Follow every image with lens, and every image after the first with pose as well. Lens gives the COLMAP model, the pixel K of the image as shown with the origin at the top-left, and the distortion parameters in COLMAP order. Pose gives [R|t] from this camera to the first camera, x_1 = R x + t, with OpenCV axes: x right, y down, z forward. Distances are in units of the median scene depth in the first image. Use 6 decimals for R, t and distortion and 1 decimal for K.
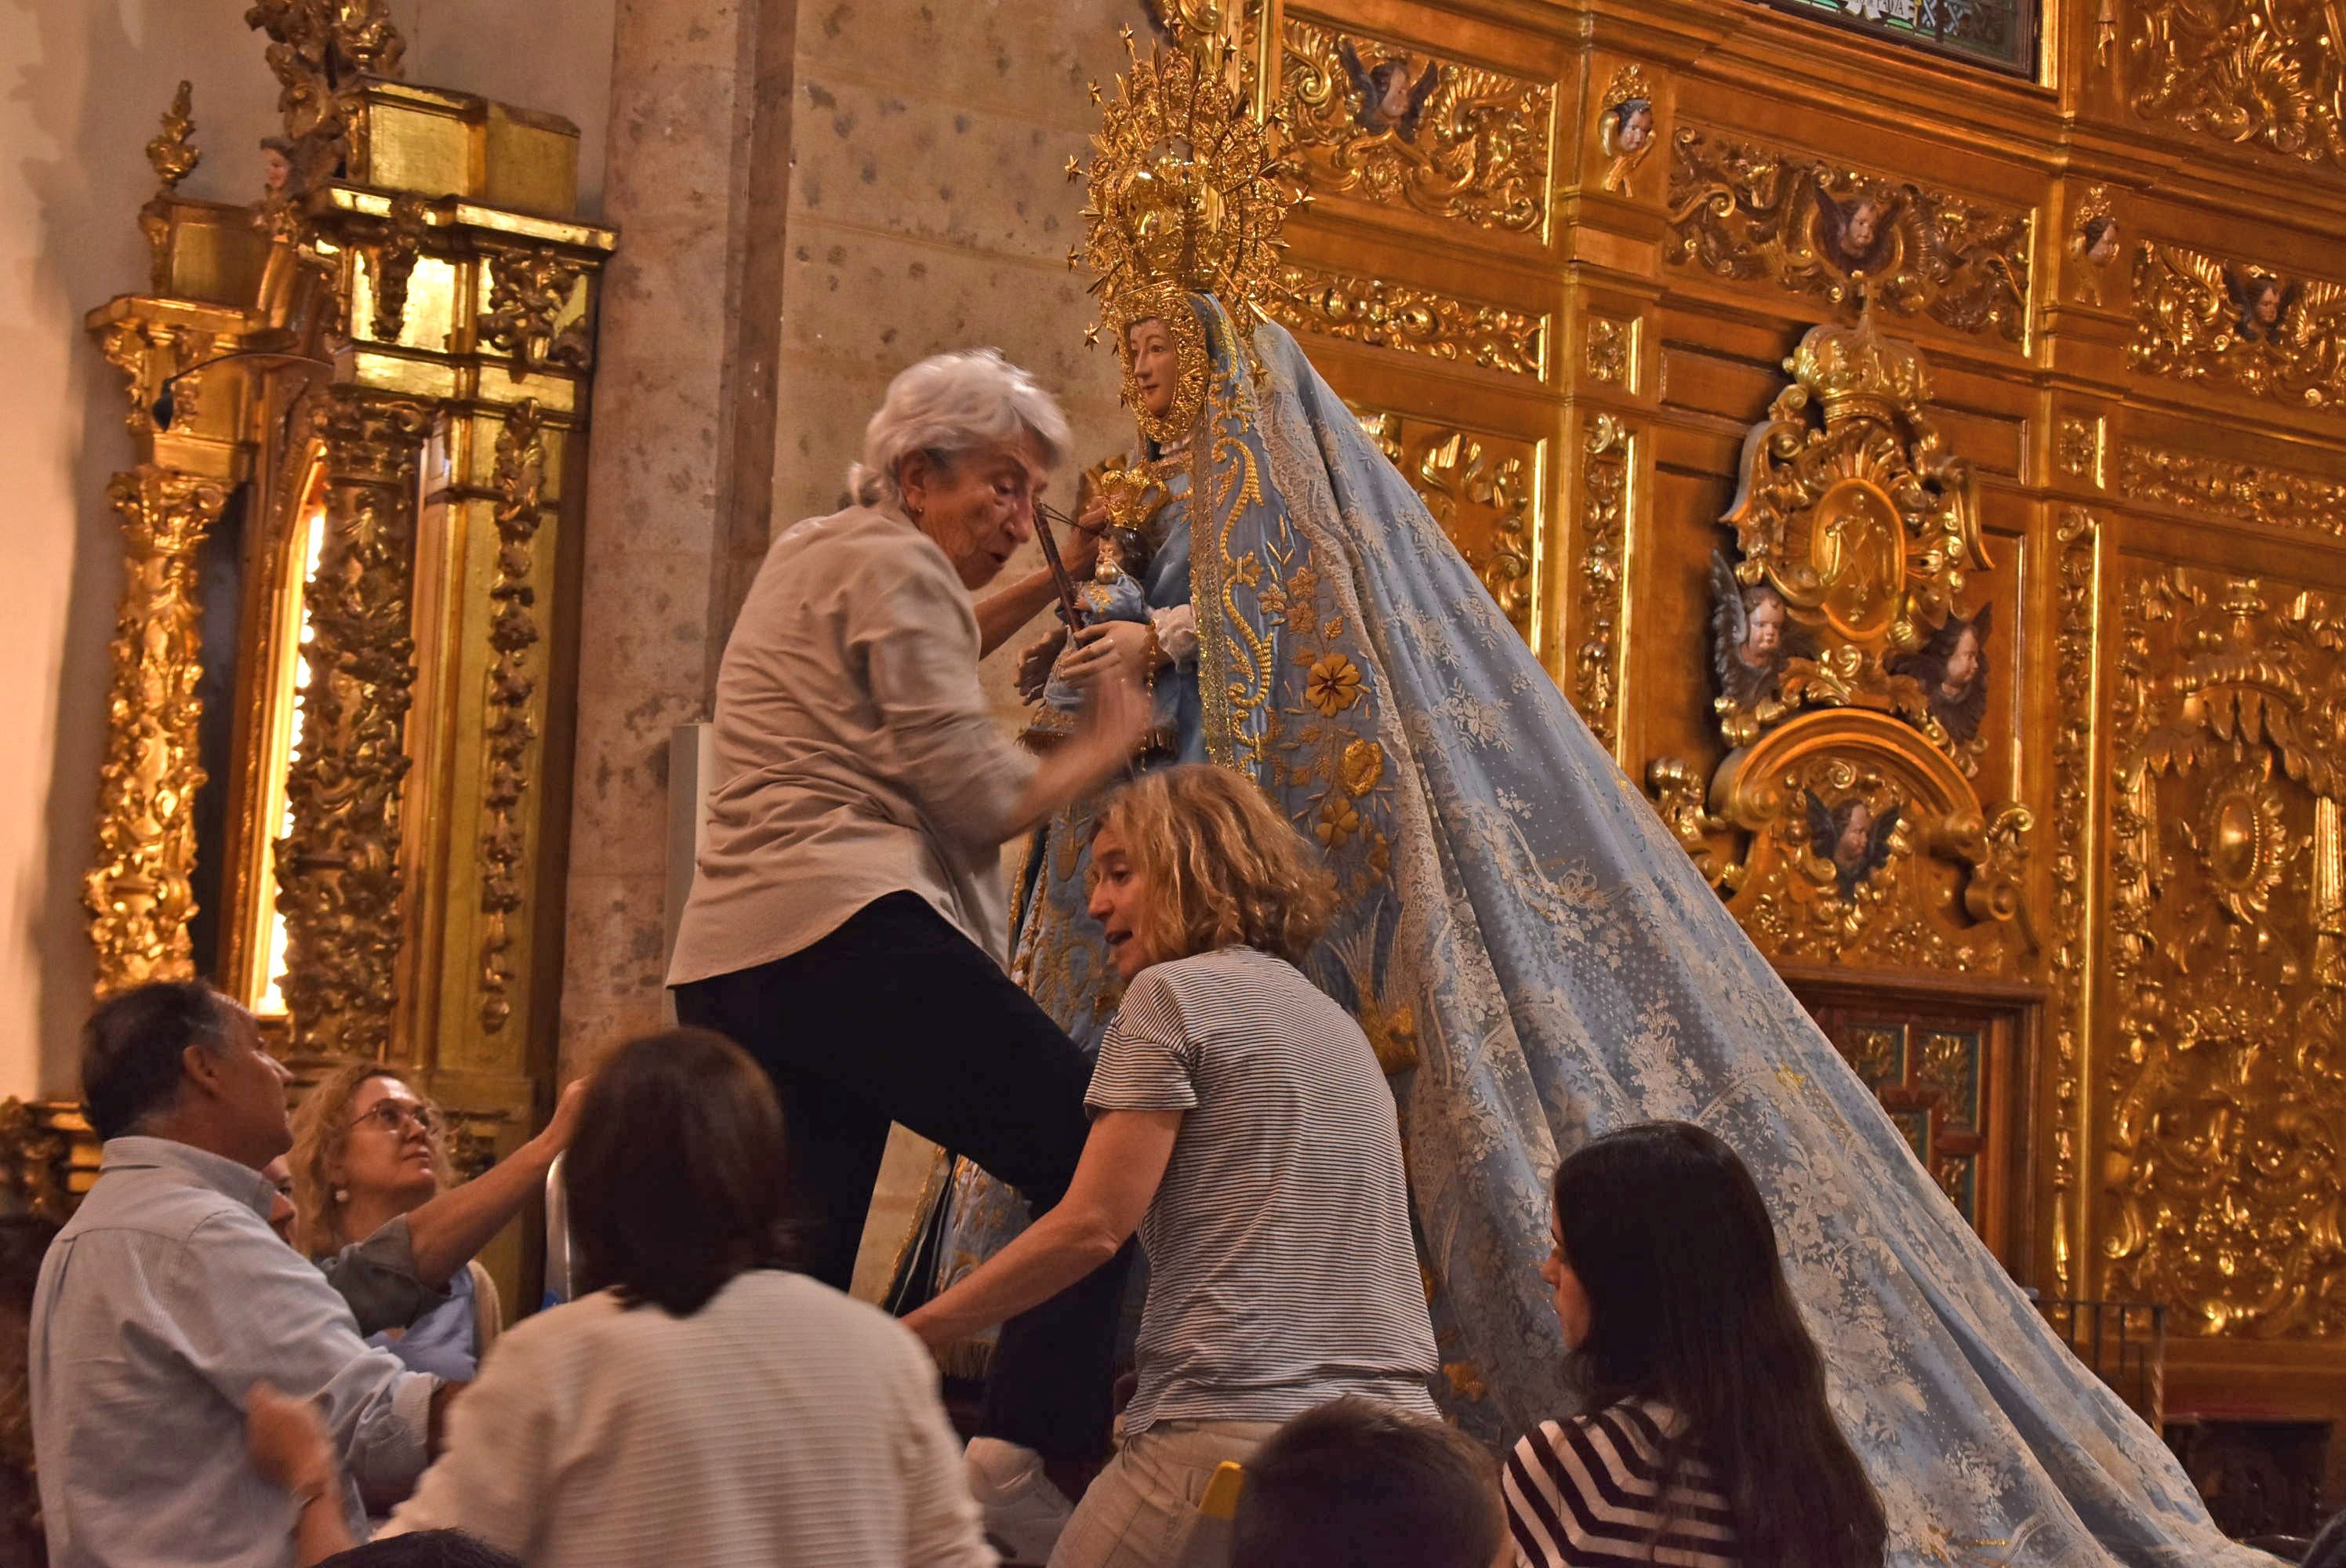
lens RADIAL K [[4002.9, 0, 1151.4], [0, 4002.9, 853.7], [0, 0, 1]] dist [0.213676, 0.000000]
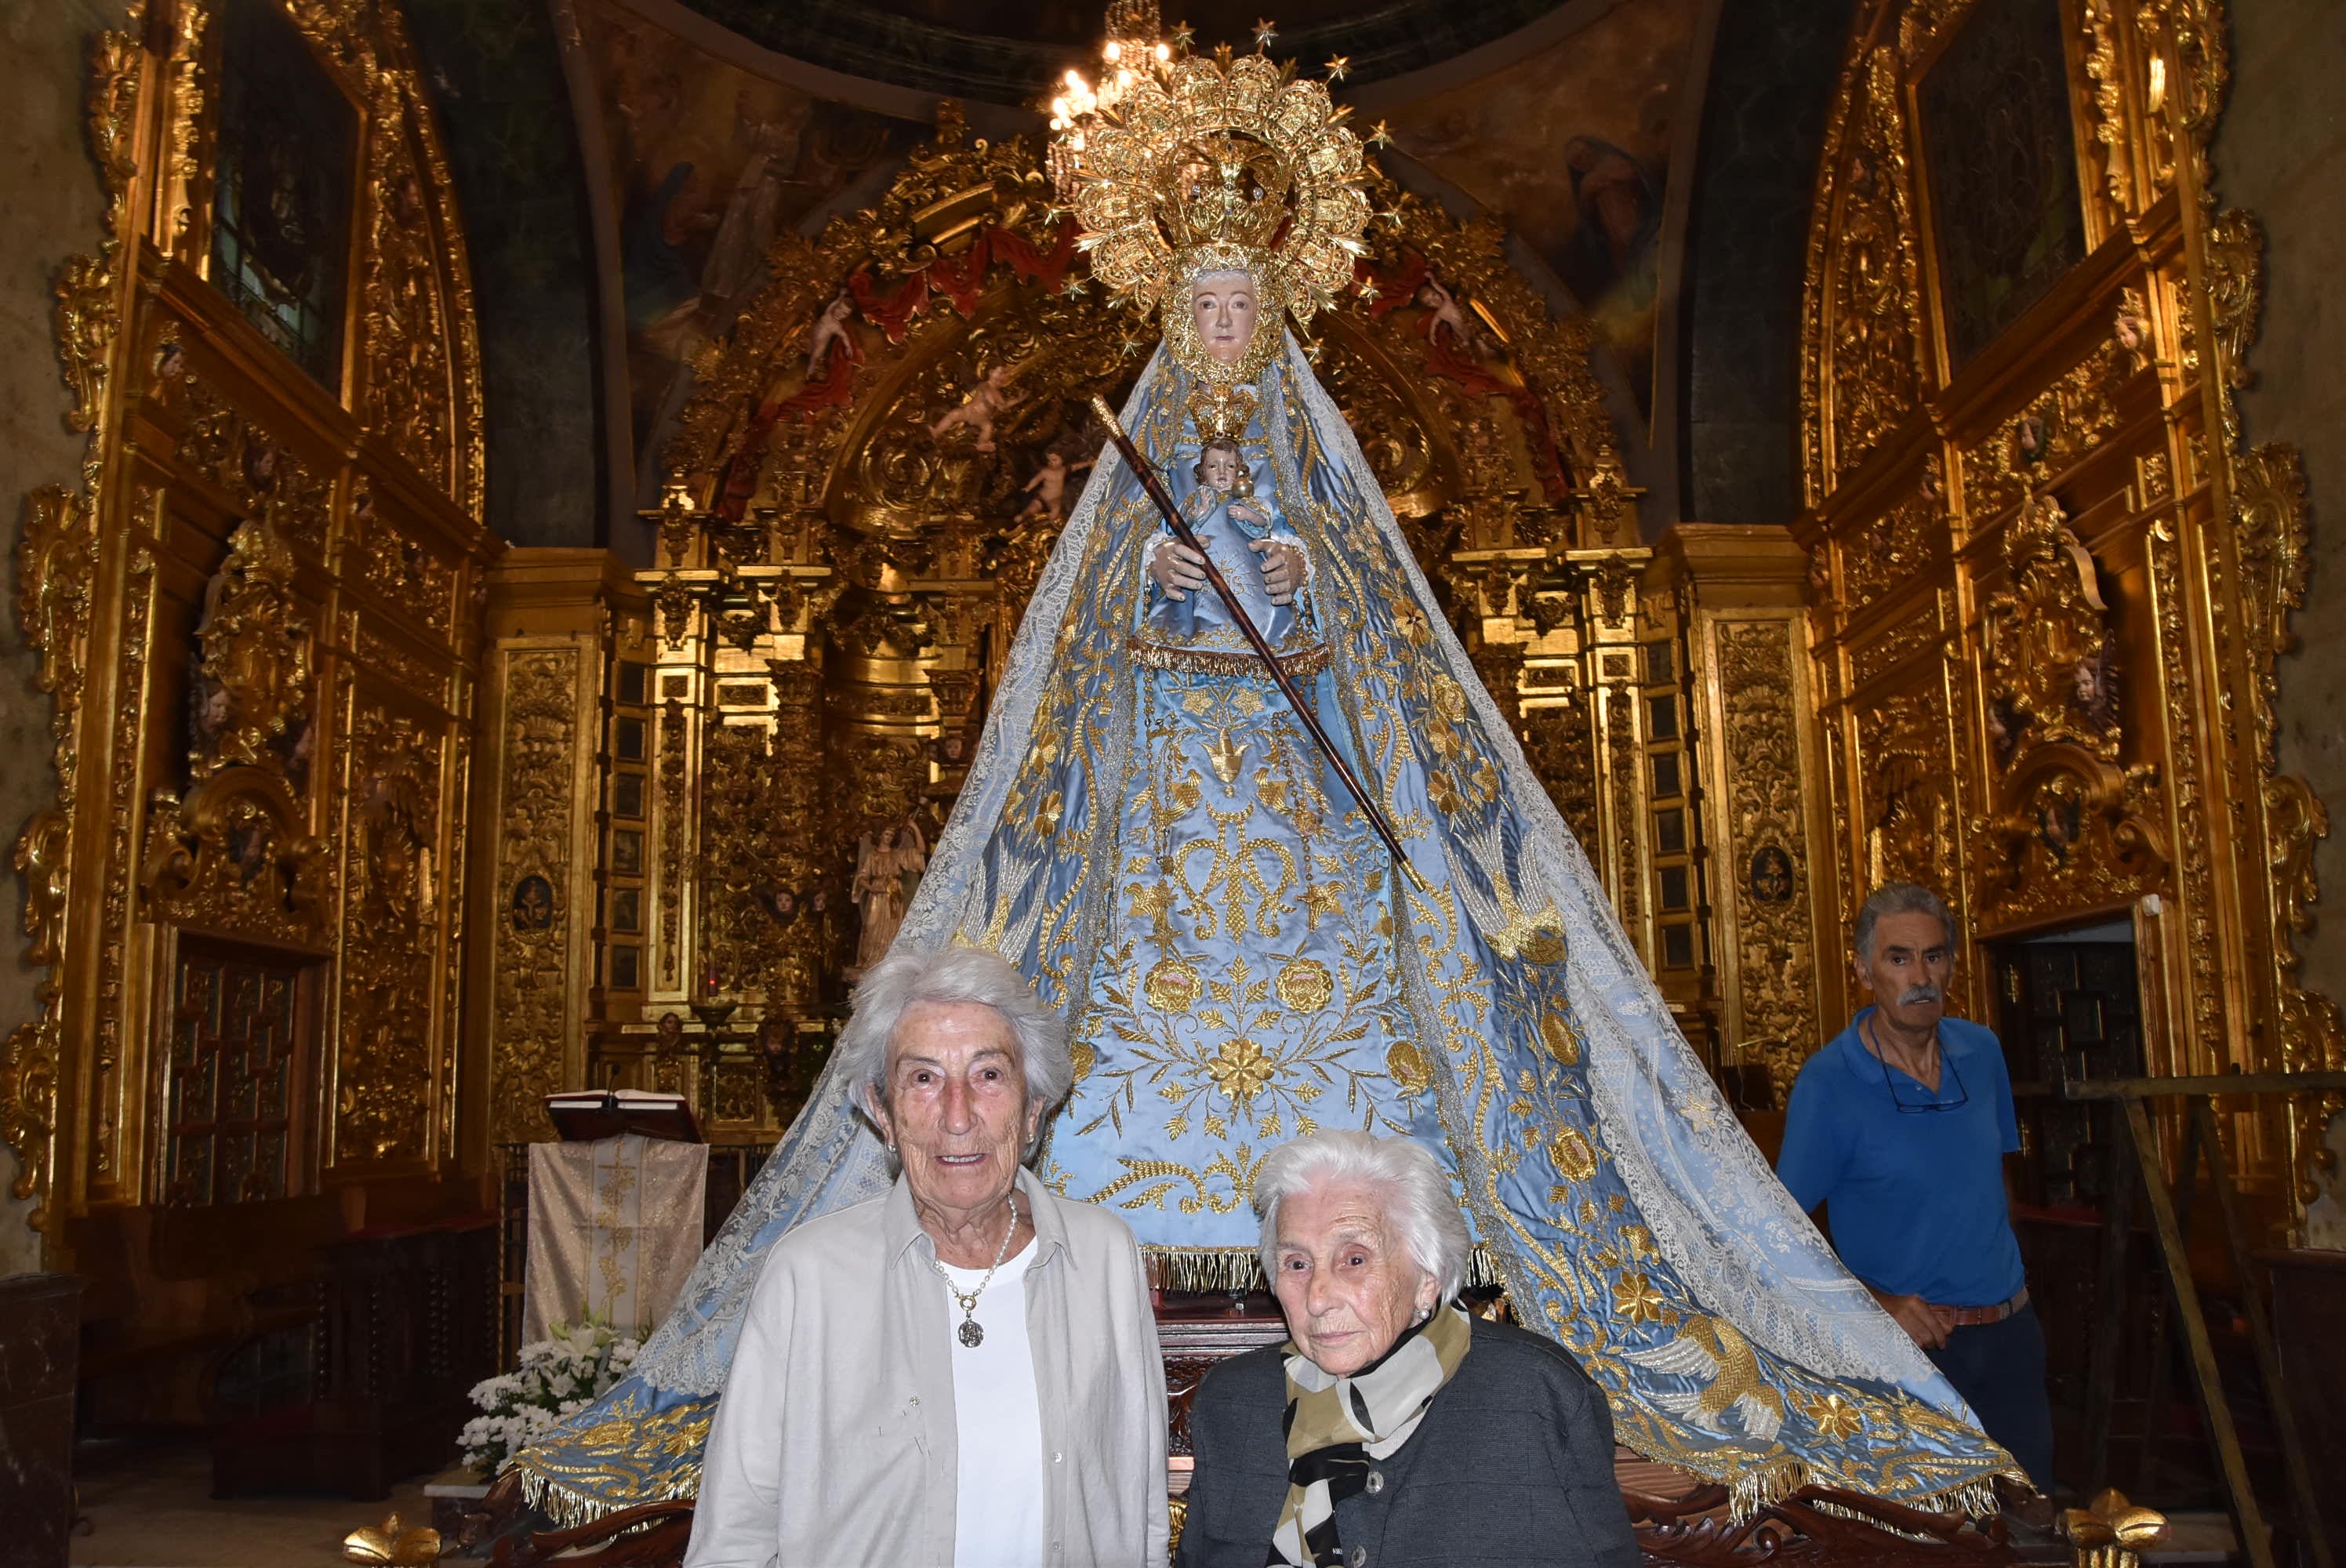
lens RADIAL K [[1867.6, 0, 1144.5], [0, 1867.6, 841.6], [0, 0, 1]] dist [-0.151731, 0.105071]
pose [[0.599022, 0.065165, 0.798077, -0.180109], [-0.032339, 0.997839, -0.057202, 0.021560], [-0.800079, 0.008457, 0.599835, 0.324556]]
